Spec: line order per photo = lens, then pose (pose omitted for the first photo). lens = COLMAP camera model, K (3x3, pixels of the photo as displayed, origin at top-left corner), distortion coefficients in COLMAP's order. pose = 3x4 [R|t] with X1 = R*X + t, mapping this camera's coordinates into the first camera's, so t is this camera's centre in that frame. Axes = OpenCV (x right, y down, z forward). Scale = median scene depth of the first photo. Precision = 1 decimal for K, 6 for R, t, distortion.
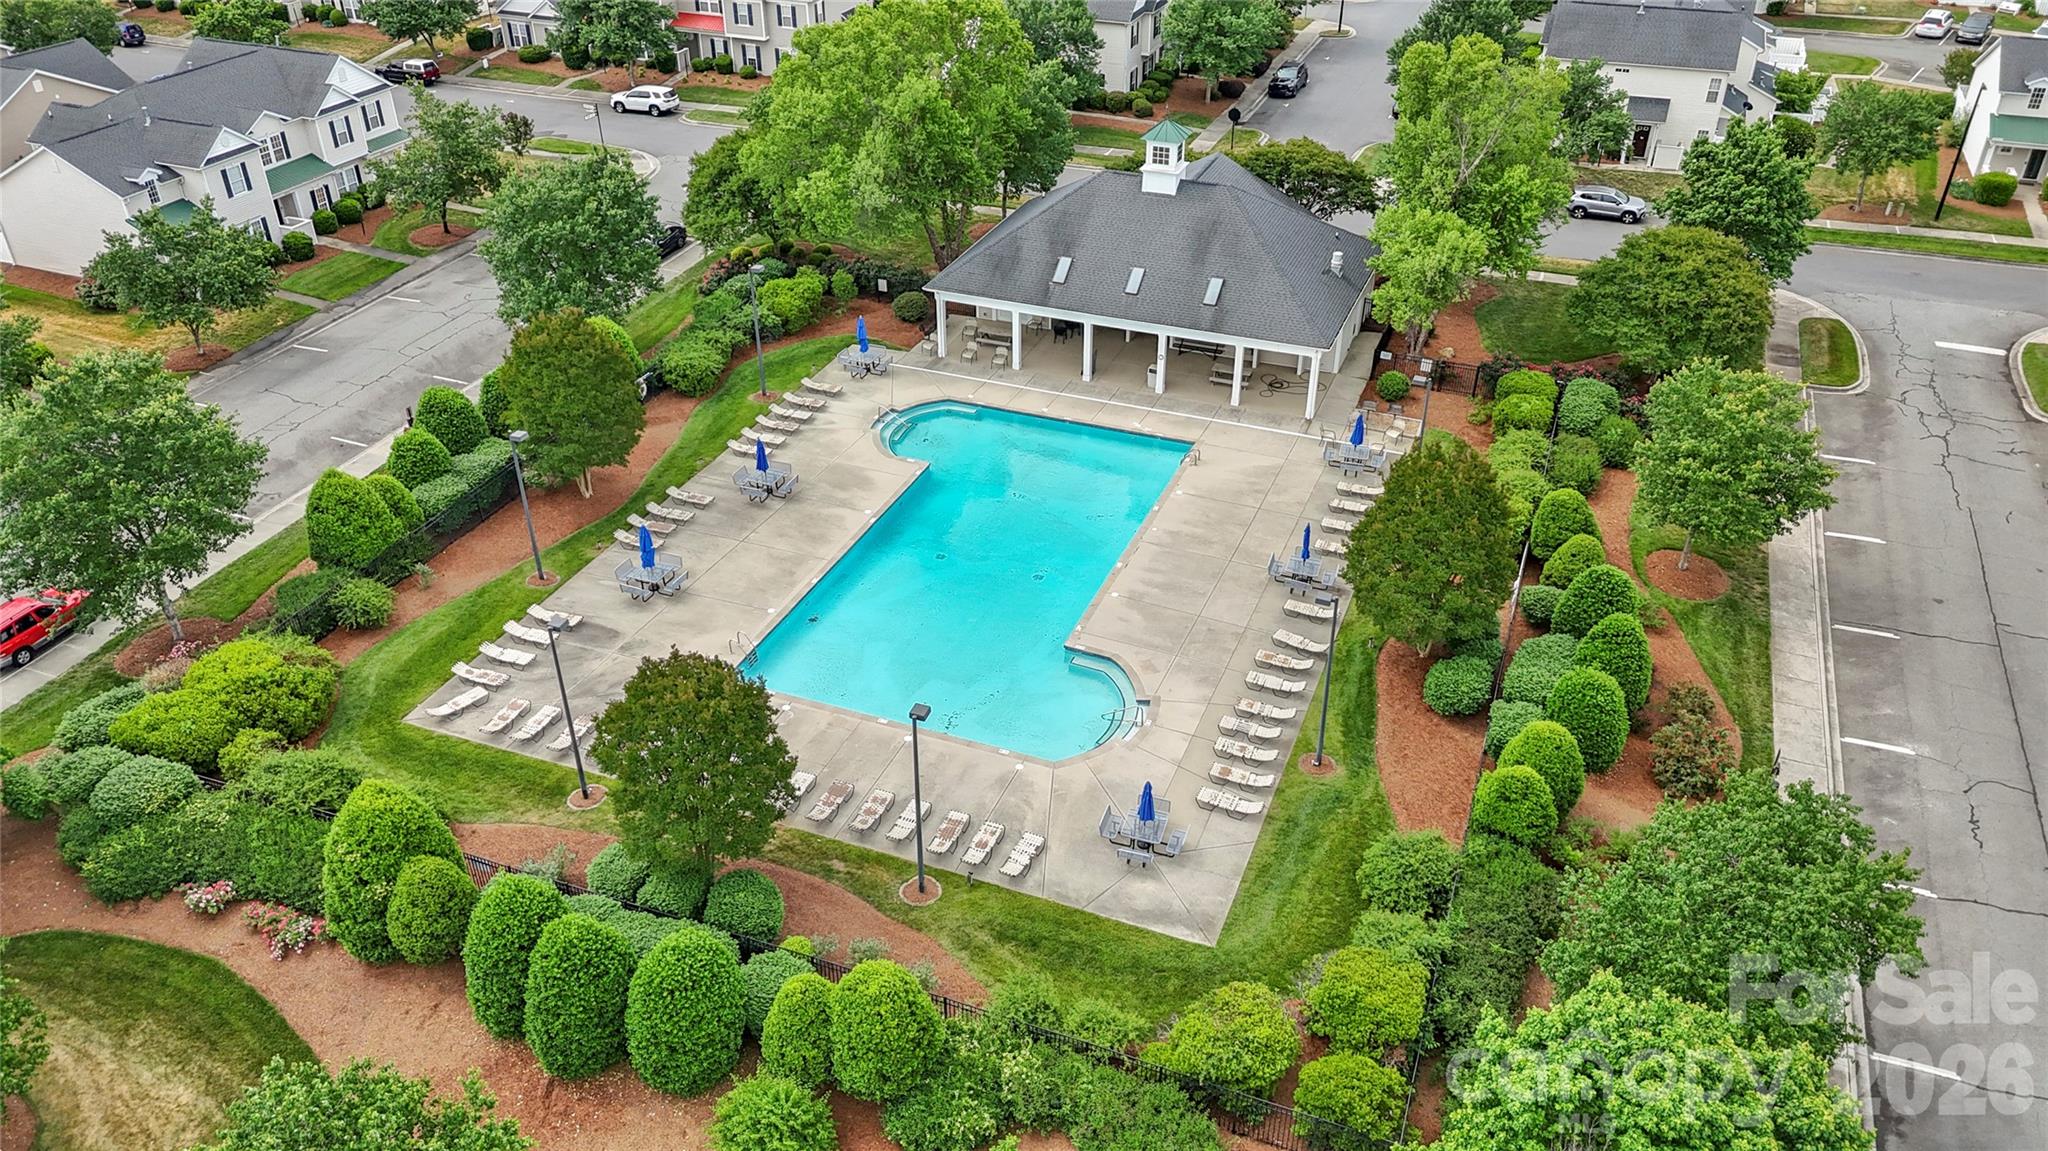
lens RADIAL K [[1506.7, 0, 1024.0], [0, 1506.7, 575.5], [0, 0, 1]] dist [0.069147, -0.061007]
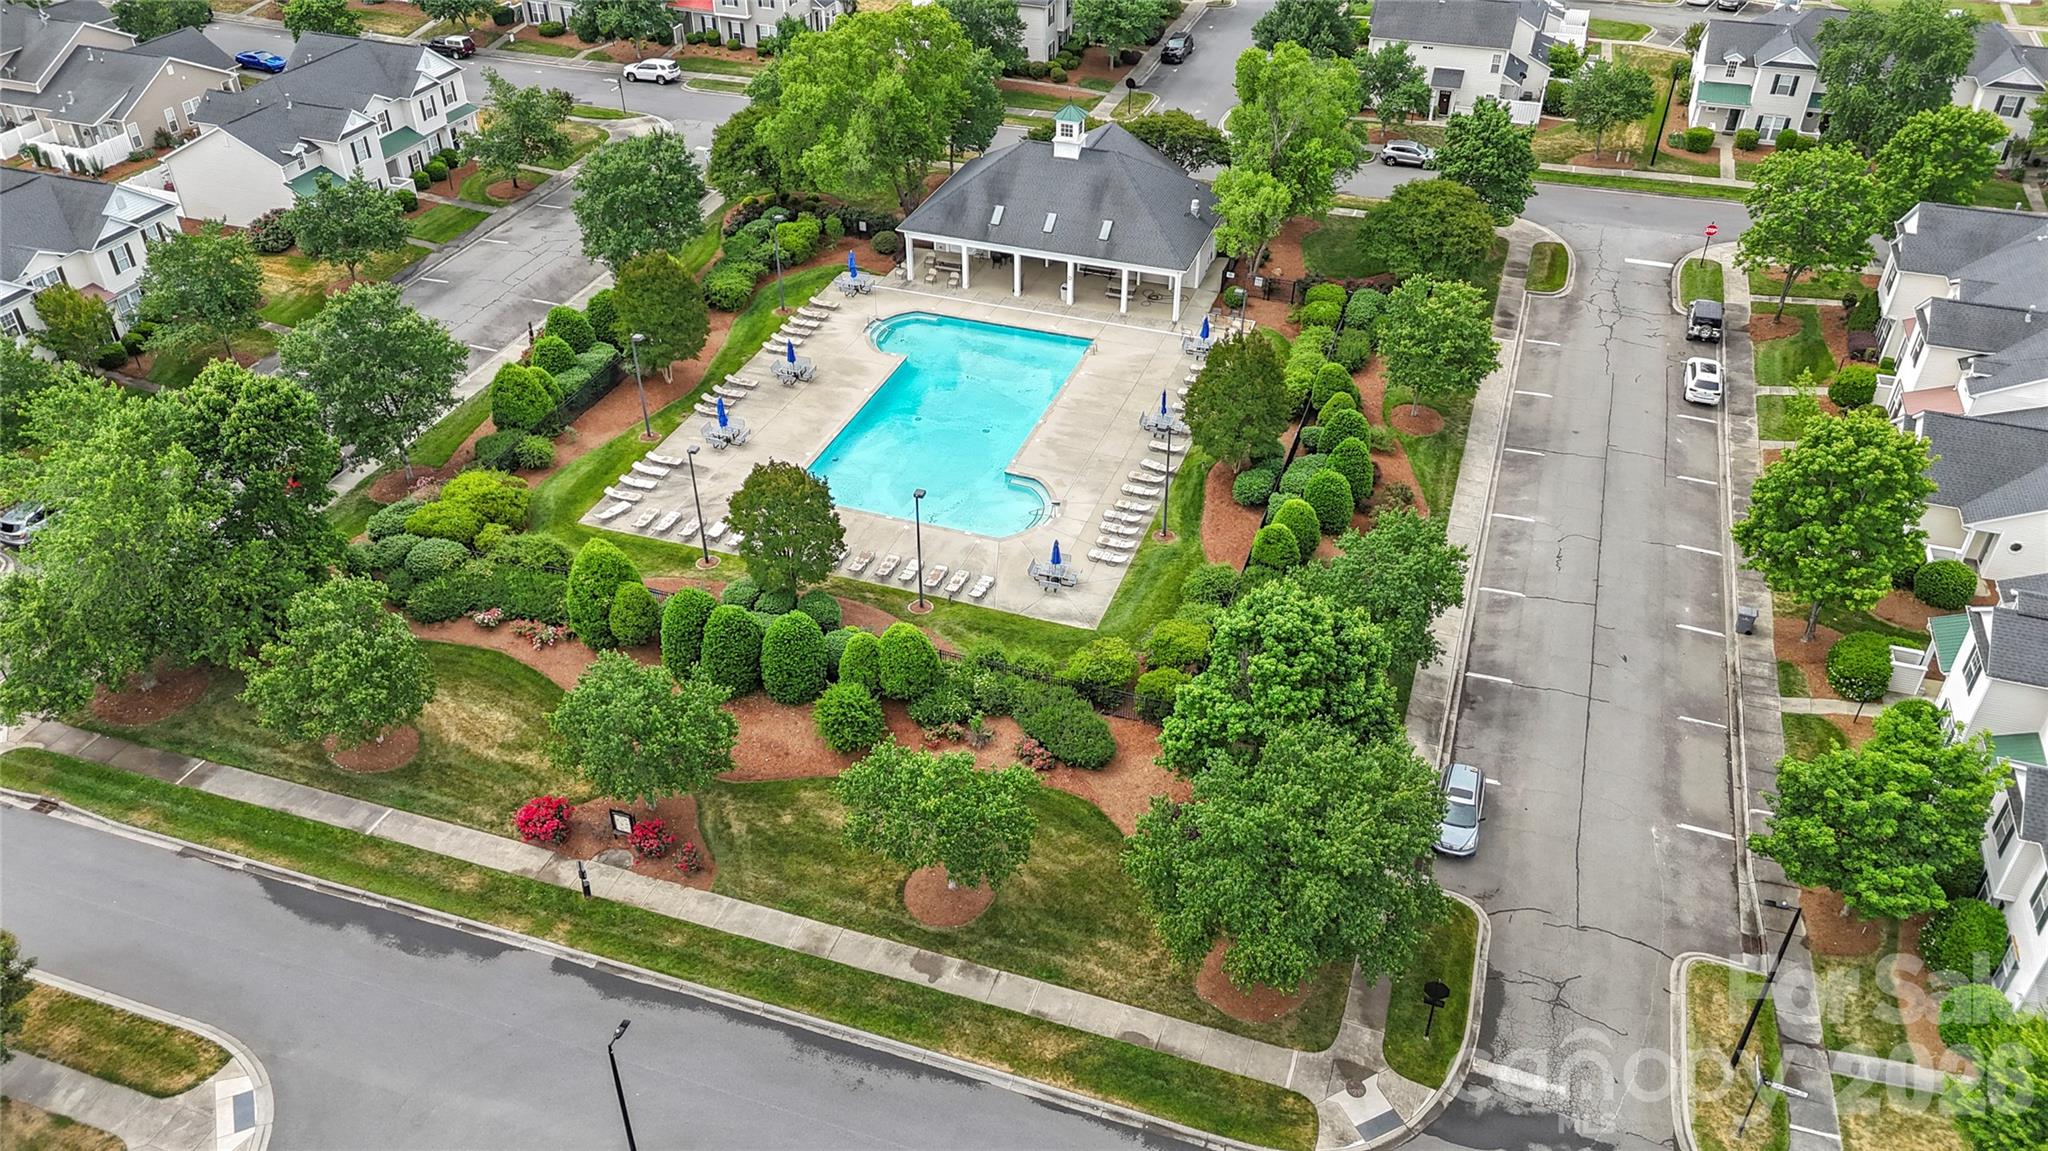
lens RADIAL K [[1506.7, 0, 1024.0], [0, 1506.7, 575.5], [0, 0, 1]] dist [0.069147, -0.061007]
pose [[0.999031, -0.022398, 0.037878, -0.010148], [0.020456, 0.998493, 0.050916, 0.057214], [-0.038962, -0.050092, 0.997984, -0.401137]]
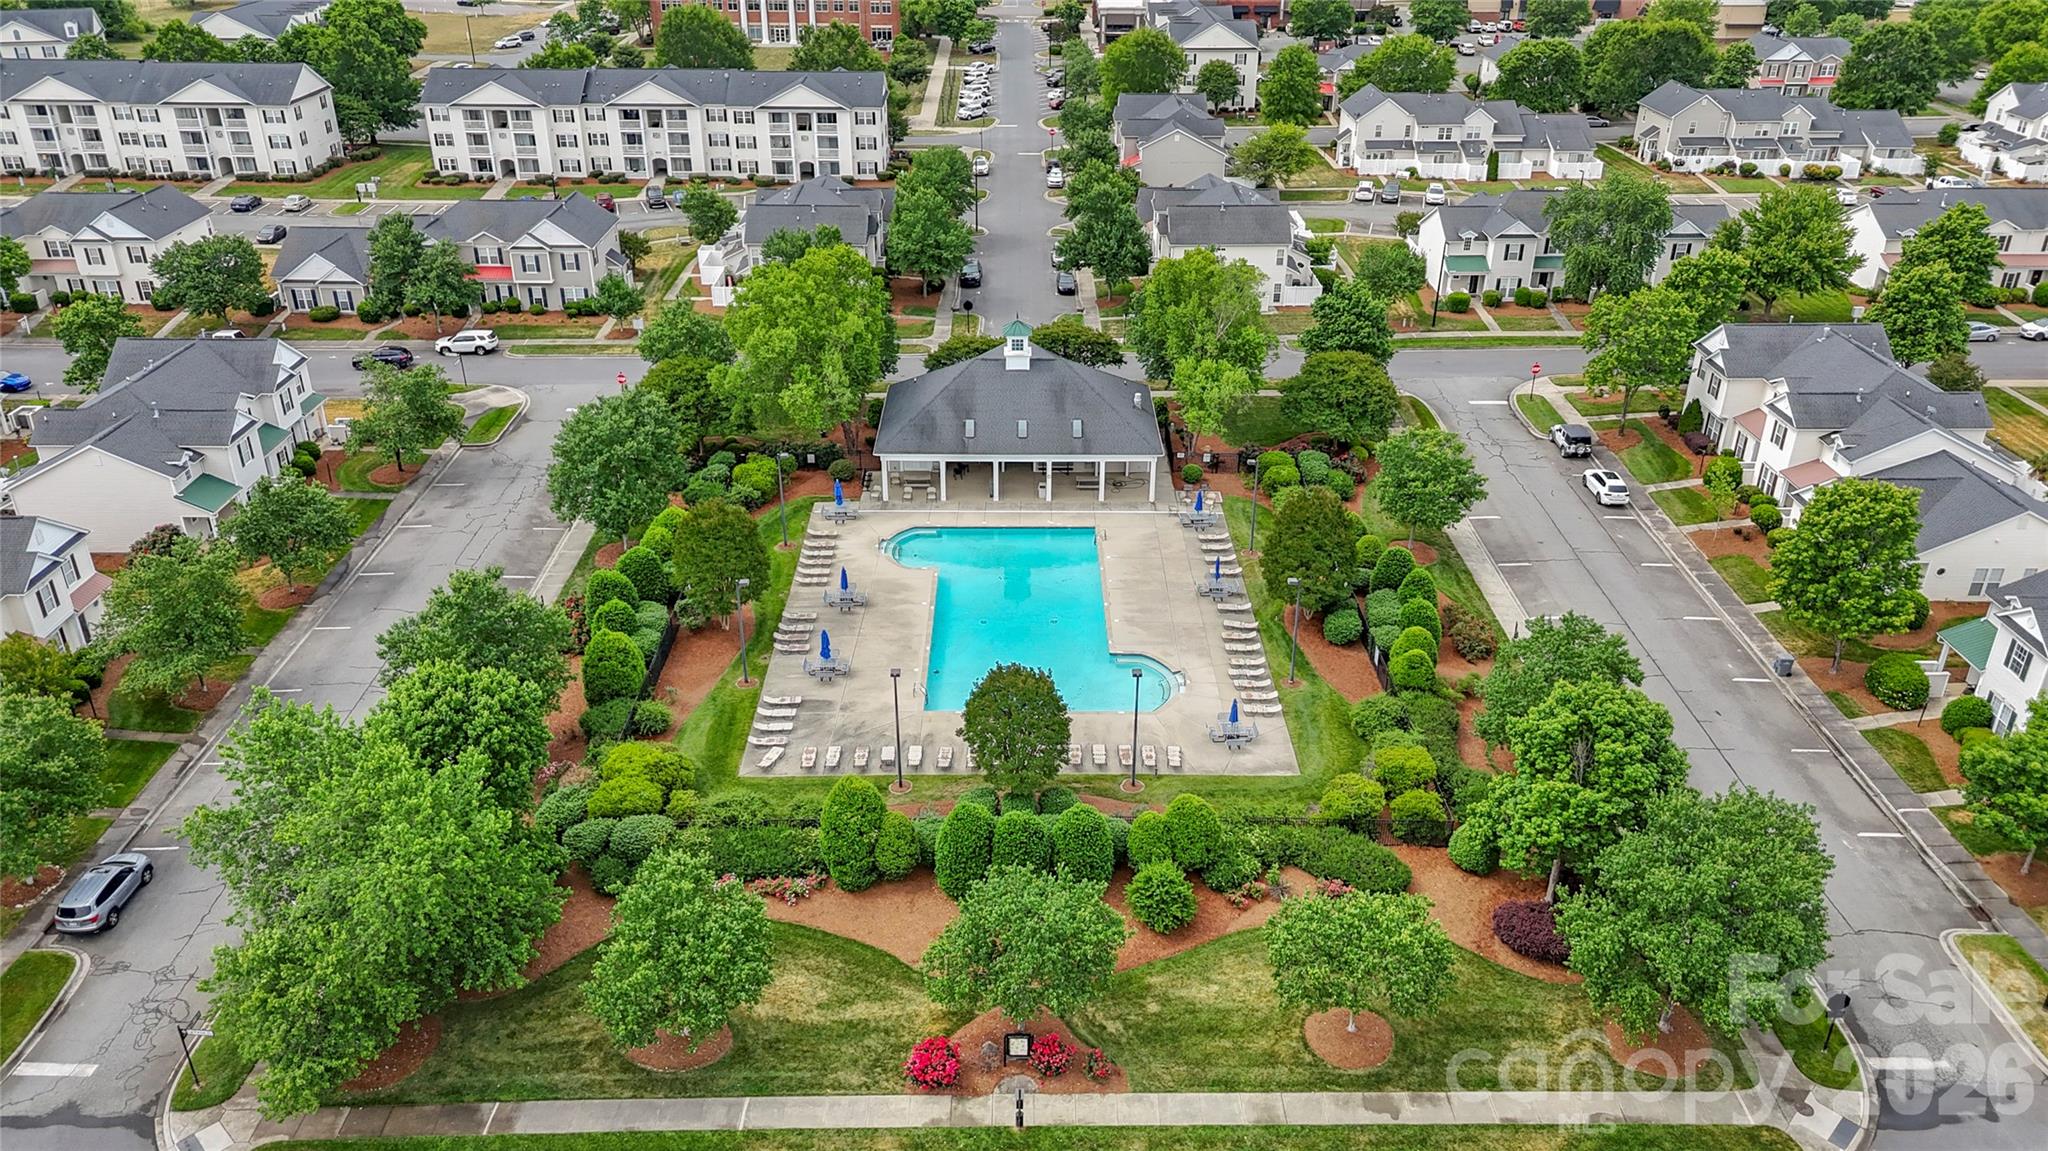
lens RADIAL K [[1505.8, 0, 1022.2], [0, 1505.8, 575.2], [0, 0, 1]] dist [0.095724, -0.120717]
pose [[0.928080, -0.166426, 0.333123, -0.436968], [0.197682, 0.978304, -0.061987, 0.035299], [-0.315579, 0.123381, 0.940844, -0.360472]]
